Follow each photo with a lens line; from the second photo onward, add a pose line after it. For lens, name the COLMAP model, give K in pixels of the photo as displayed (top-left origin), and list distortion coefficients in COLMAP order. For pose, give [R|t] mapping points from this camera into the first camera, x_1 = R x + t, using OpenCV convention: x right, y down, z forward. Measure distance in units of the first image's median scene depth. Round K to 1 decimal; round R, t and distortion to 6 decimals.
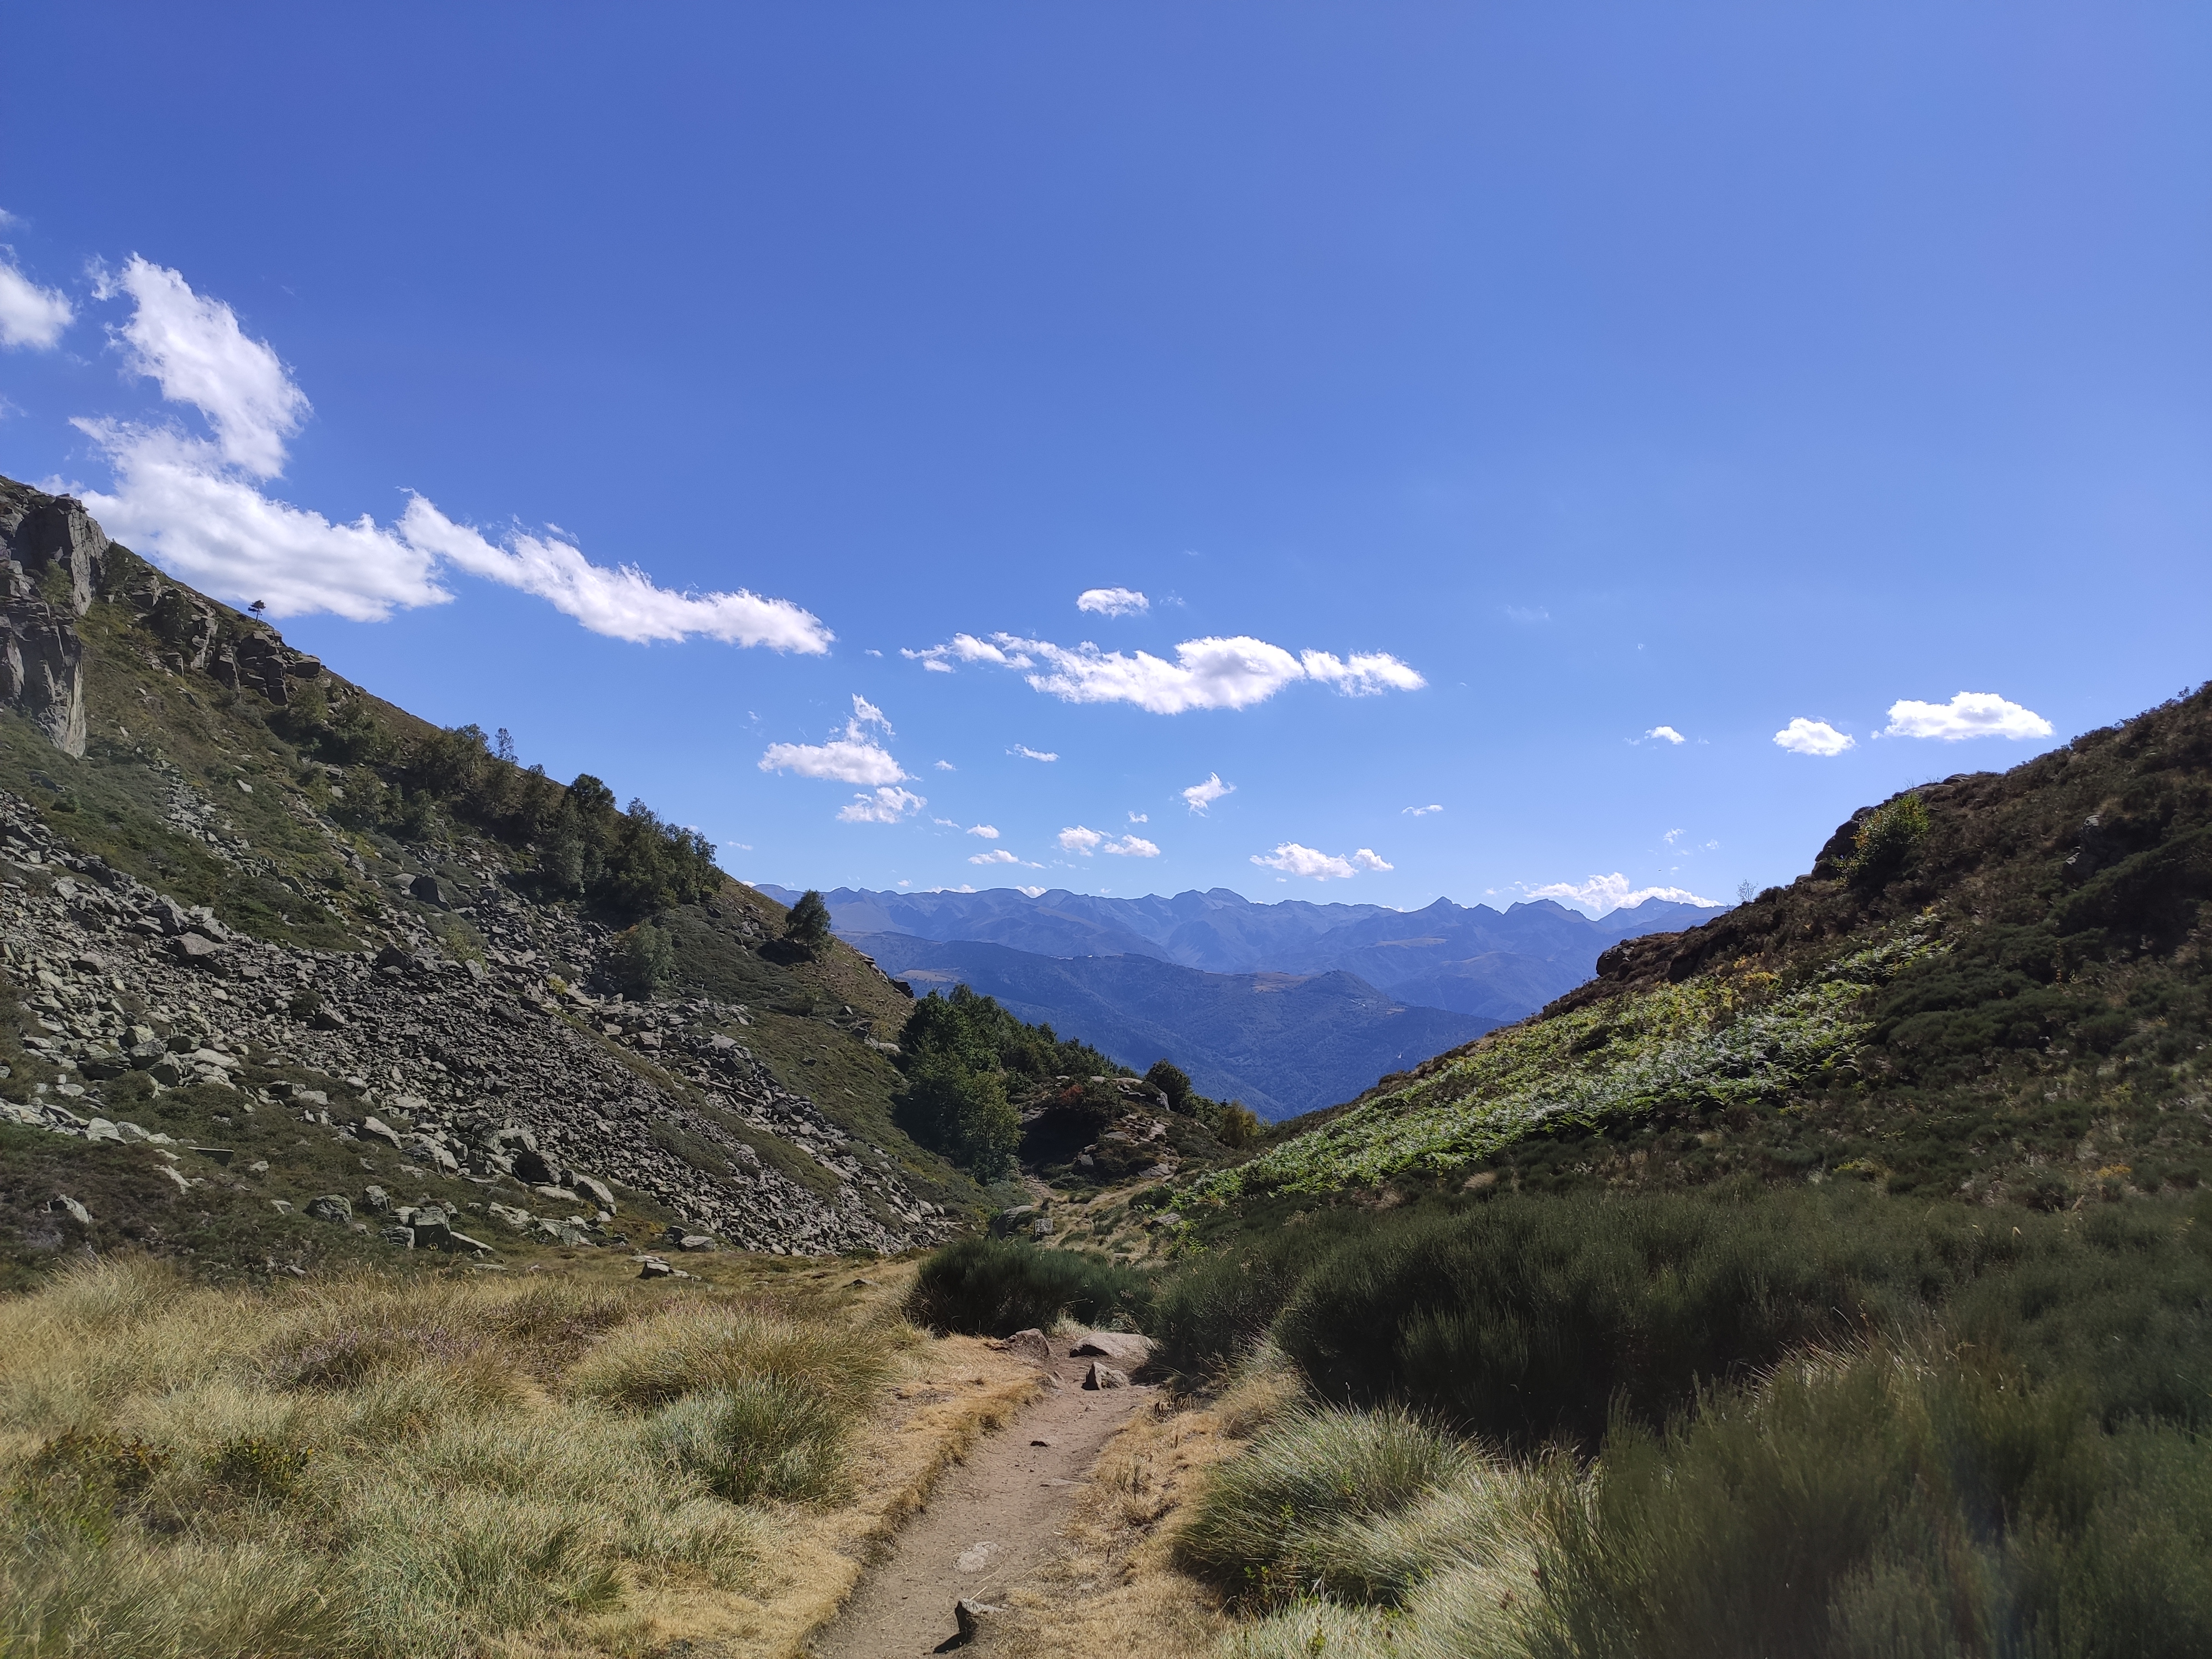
lens RADIAL K [[1661.4, 0, 1107.1], [0, 1661.4, 831.3], [0, 0, 1]] dist [0.043780, -0.035715]
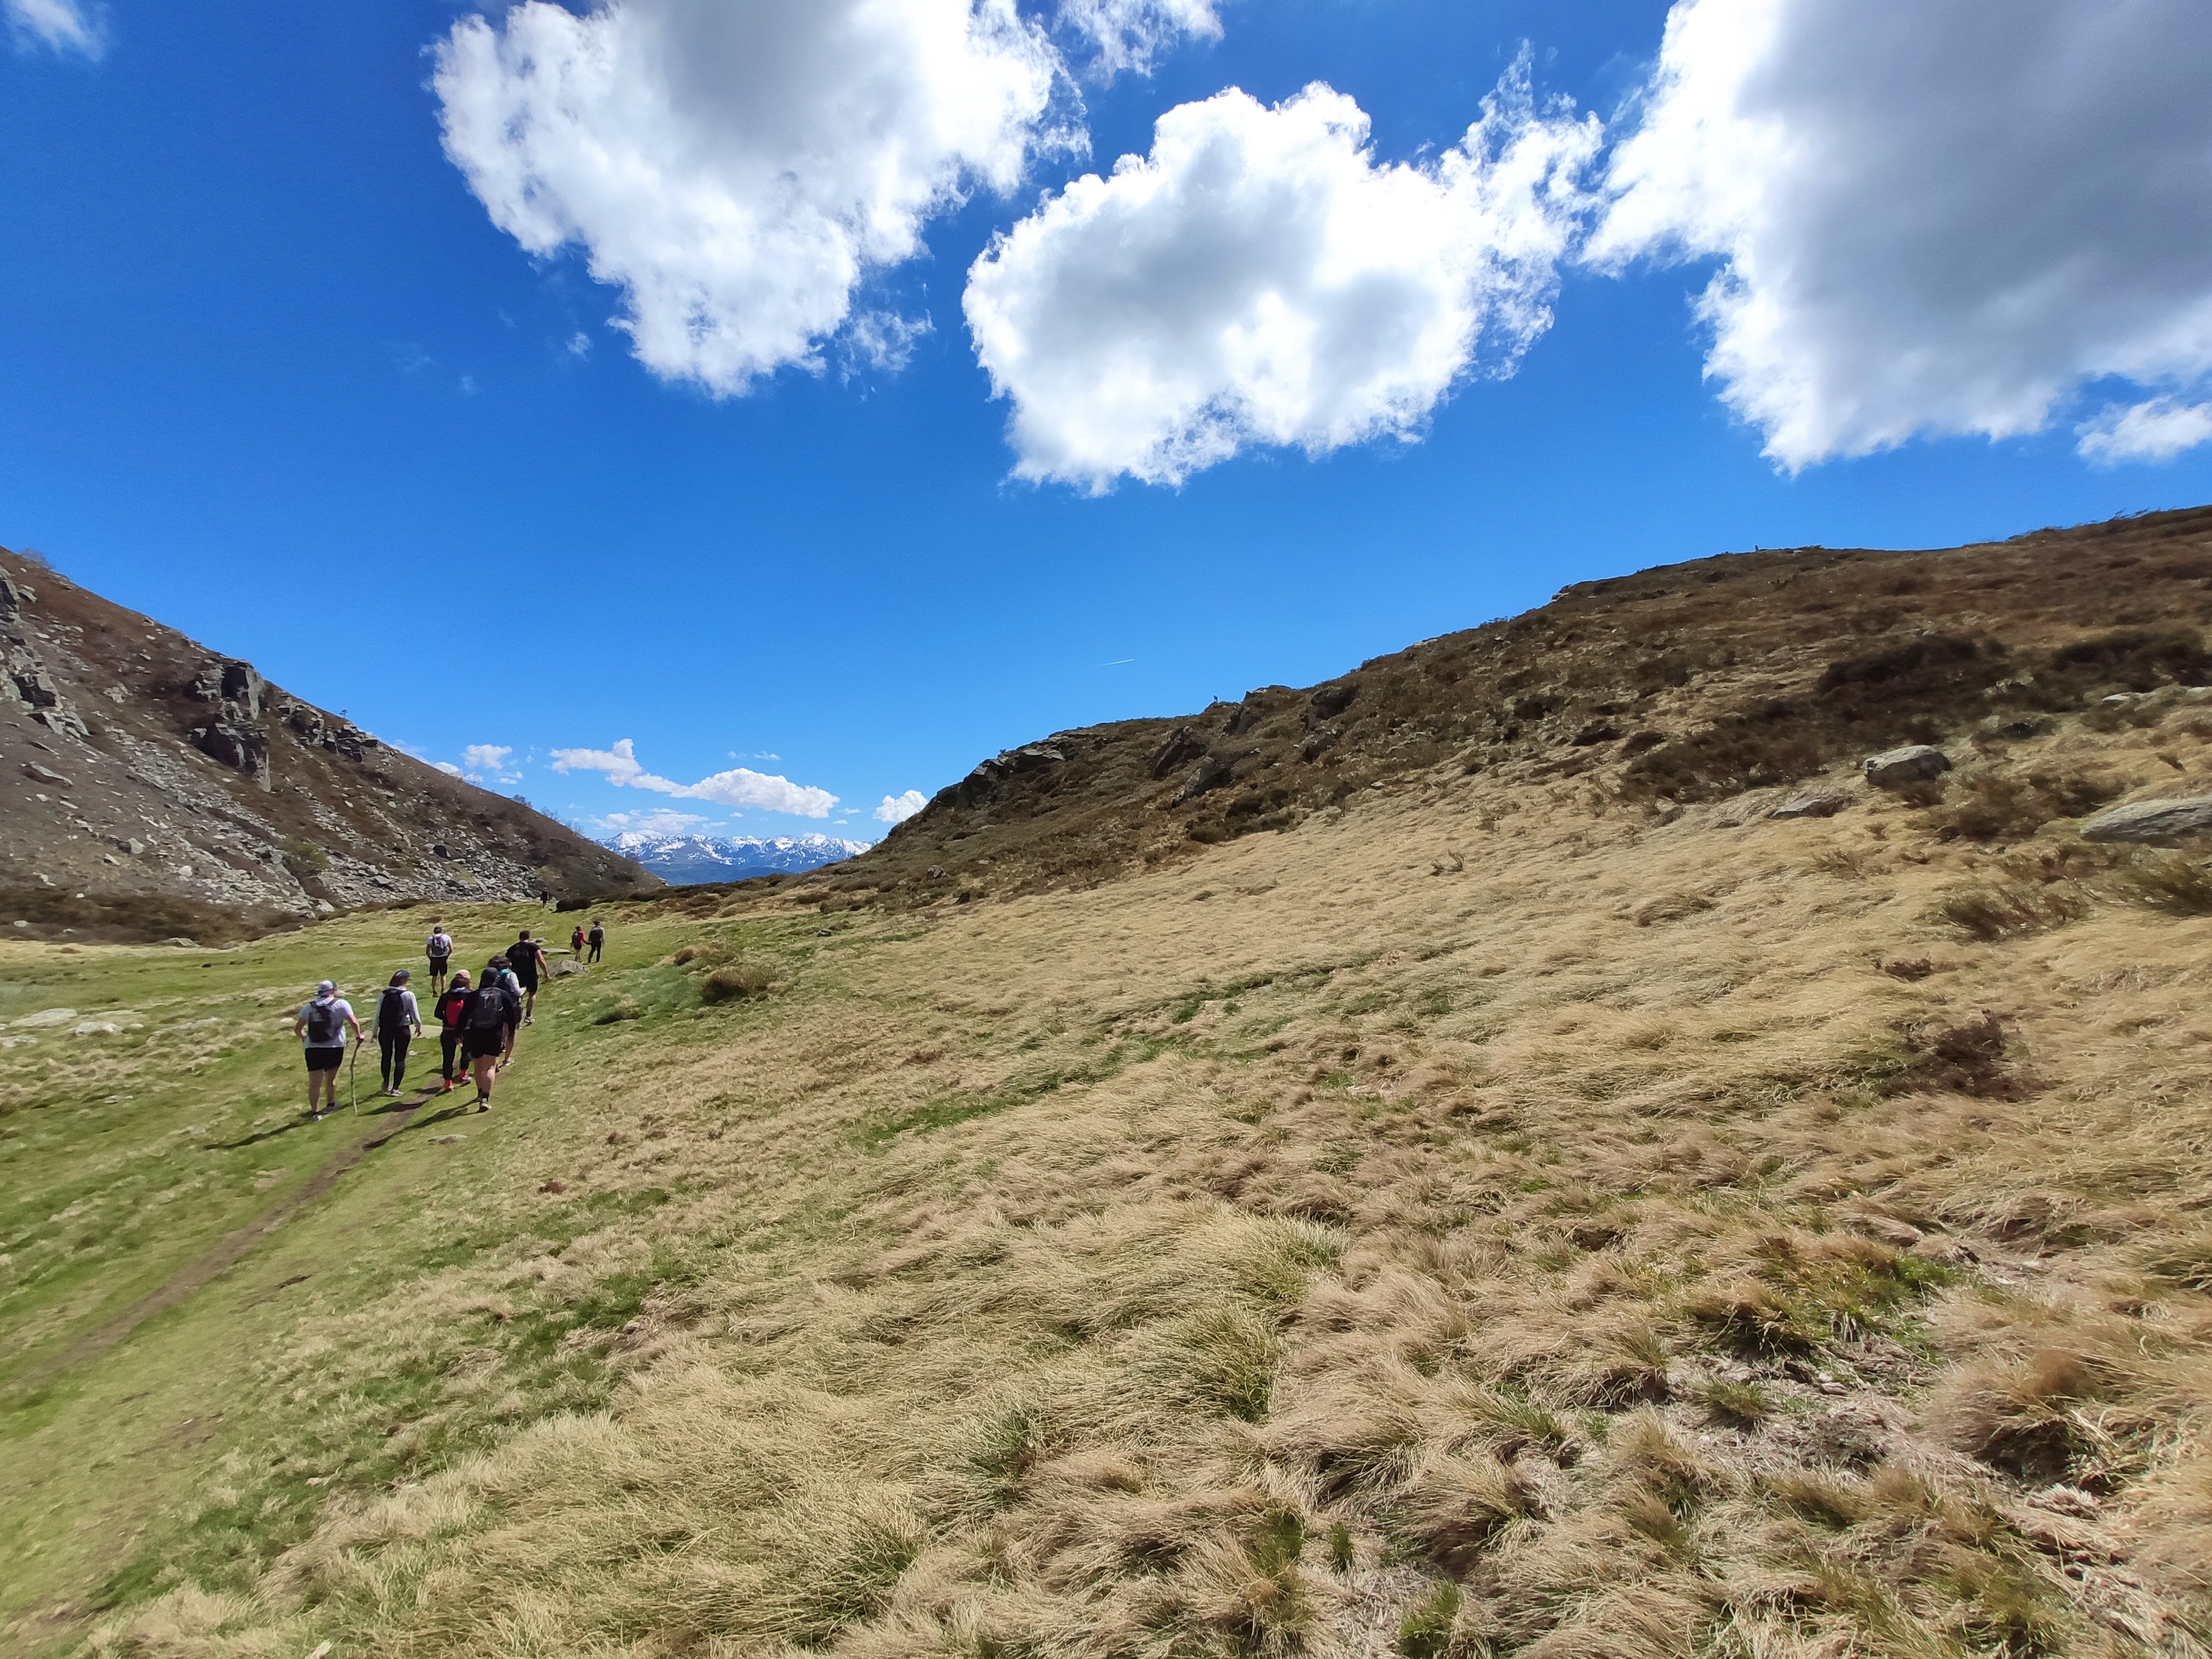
lens RADIAL K [[1661.4, 0, 1109.4], [0, 1661.4, 831.0], [0, 0, 1]] dist [0.043780, -0.035715]
pose [[0.997534, -0.026477, 0.064998, 0.293349], [0.022877, 0.998195, 0.055528, -0.086129], [-0.066351, -0.053904, 0.996339, -1.131631]]
